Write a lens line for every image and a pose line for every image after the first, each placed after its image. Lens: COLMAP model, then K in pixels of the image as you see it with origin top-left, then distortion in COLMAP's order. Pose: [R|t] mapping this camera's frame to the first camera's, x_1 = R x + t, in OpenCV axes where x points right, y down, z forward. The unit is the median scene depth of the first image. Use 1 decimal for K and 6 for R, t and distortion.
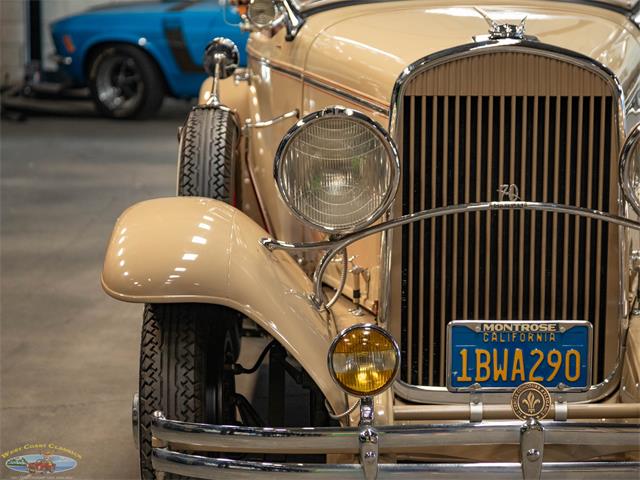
lens RADIAL K [[2052.6, 0, 320.0], [0, 2052.6, 240.0], [0, 0, 1]] dist [0.005539, 0.360305]
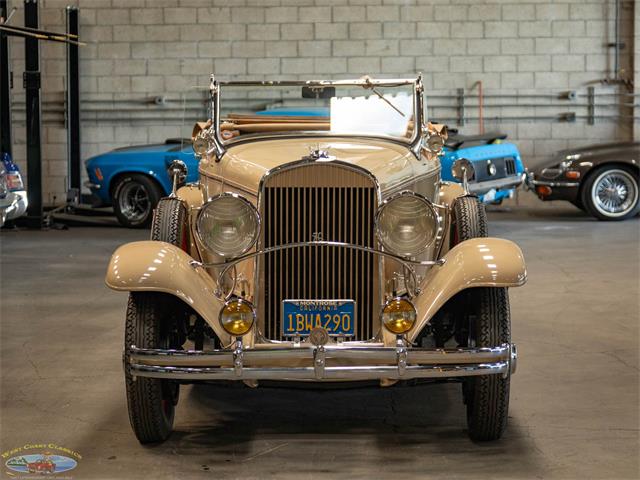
lens RADIAL K [[1882.5, 0, 320.0], [0, 1882.5, 240.0], [0, 0, 1]] dist [0.040638, 0.279286]
pose [[0.999954, -0.002324, -0.009254, 0.108269], [0.001688, 0.997677, -0.068096, 0.098437], [0.009391, 0.068077, 0.997636, -0.748352]]
